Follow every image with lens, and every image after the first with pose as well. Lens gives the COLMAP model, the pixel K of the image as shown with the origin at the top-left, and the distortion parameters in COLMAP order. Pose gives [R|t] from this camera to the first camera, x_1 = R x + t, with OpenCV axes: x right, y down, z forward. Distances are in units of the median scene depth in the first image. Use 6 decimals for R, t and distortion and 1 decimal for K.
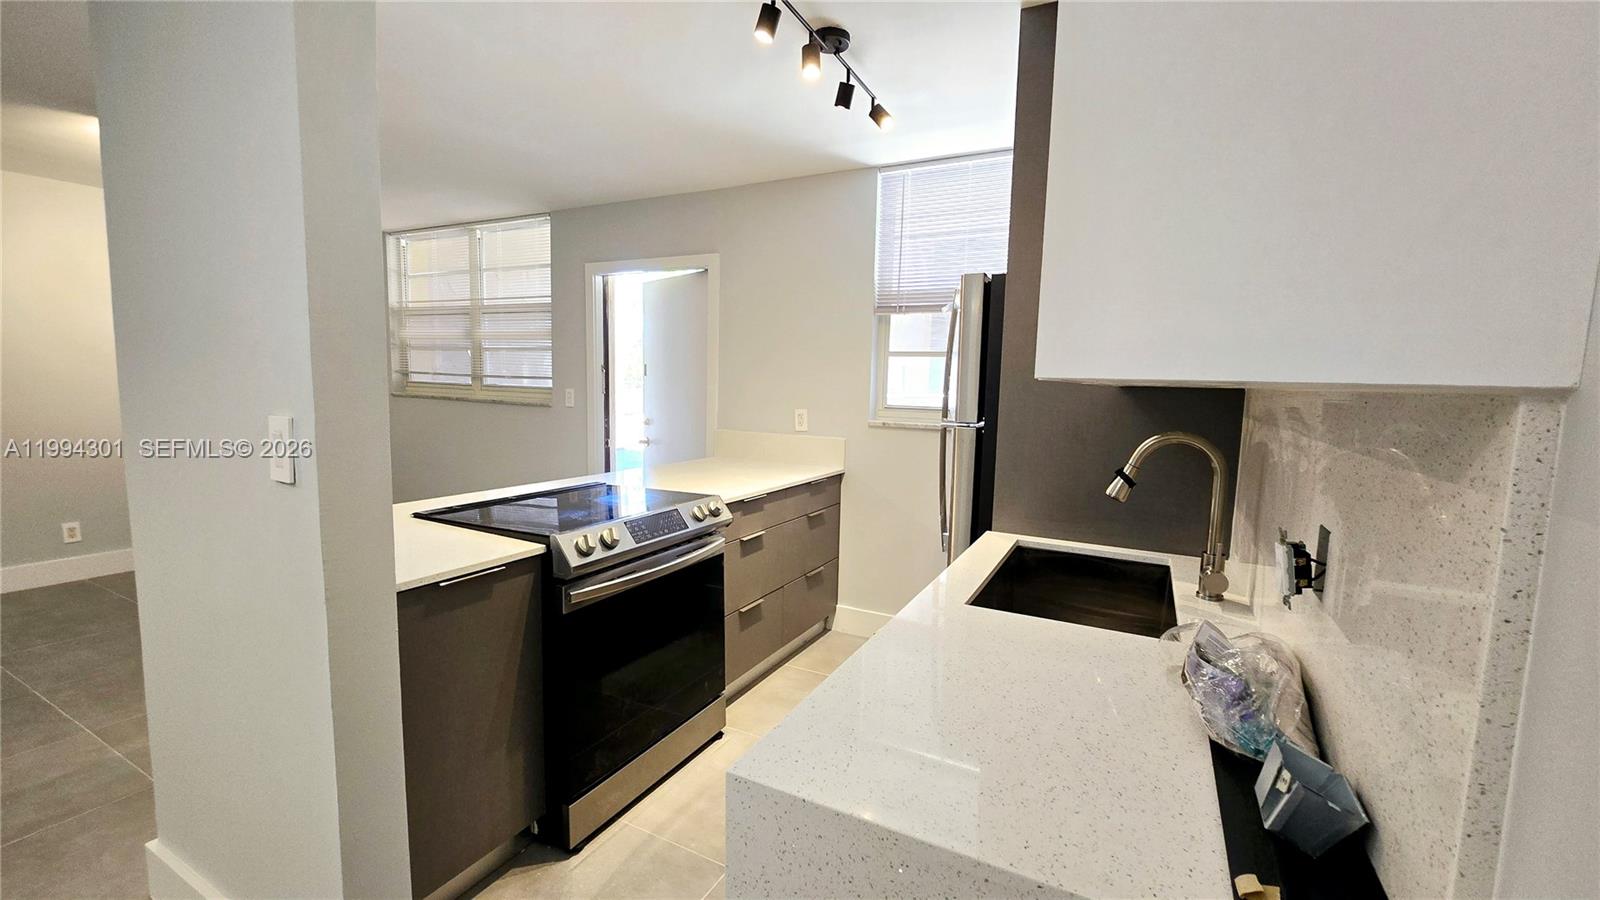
lens RADIAL K [[651.9, 0, 800.0], [0, 651.9, 450.0], [0, 0, 1]] dist [-0.001071, -0.000087]
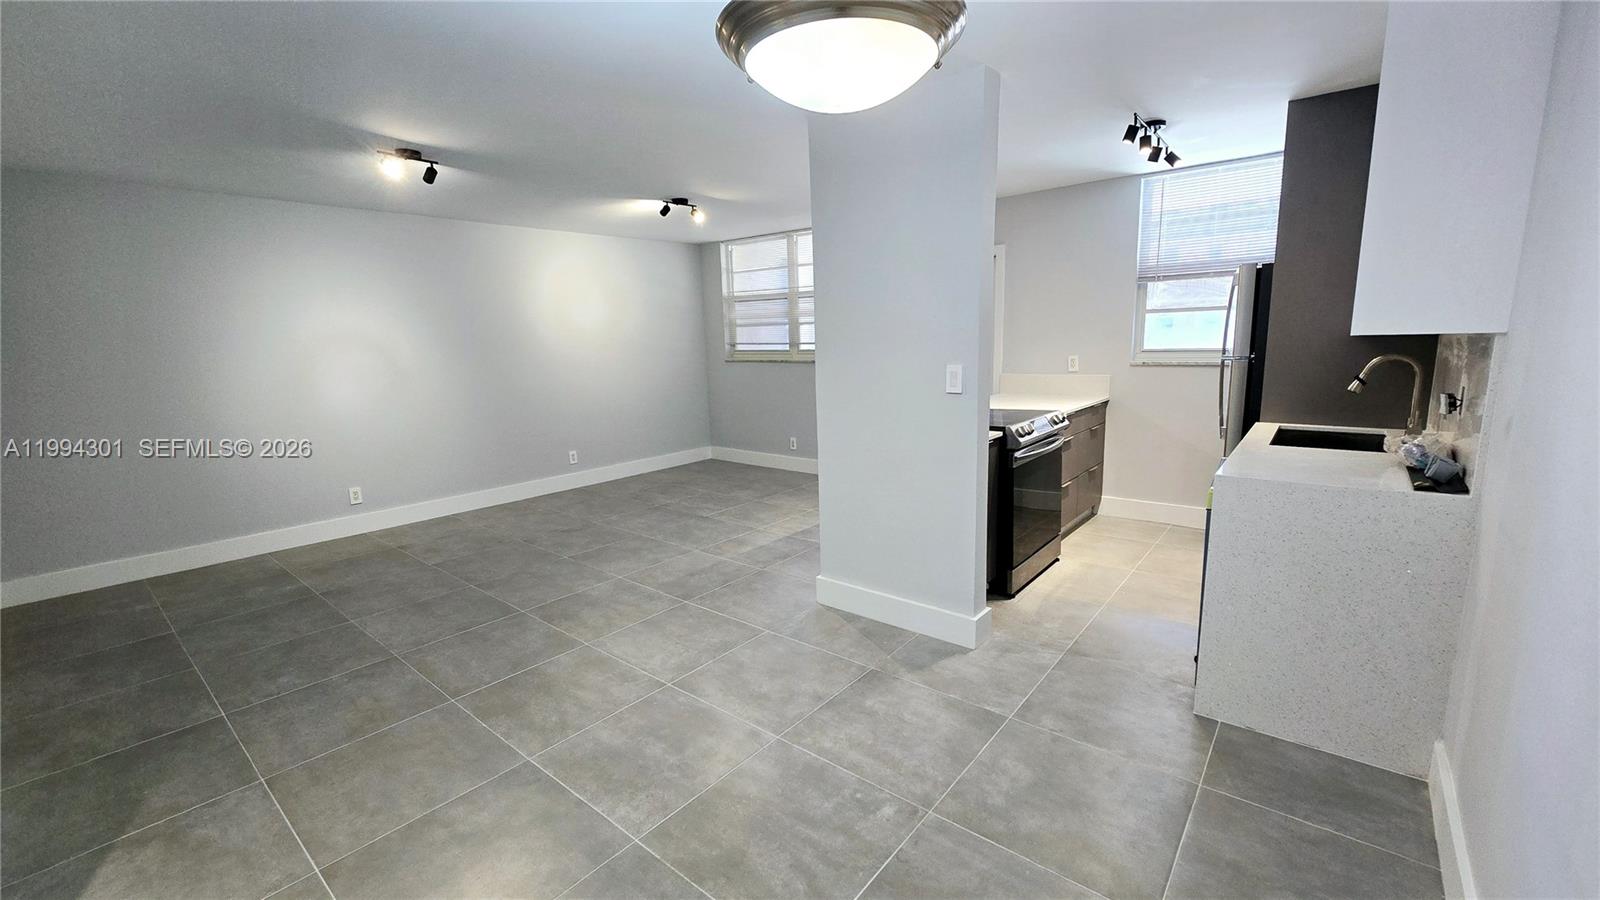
lens RADIAL K [[651.9, 0, 800.0], [0, 651.9, 450.0], [0, 0, 1]] dist [-0.001071, -0.000087]
pose [[0.978713, -0.019457, -0.204308, -0.306140], [0.033392, 0.997328, 0.064982, 0.029839], [0.202498, -0.070421, 0.976747, -0.512067]]
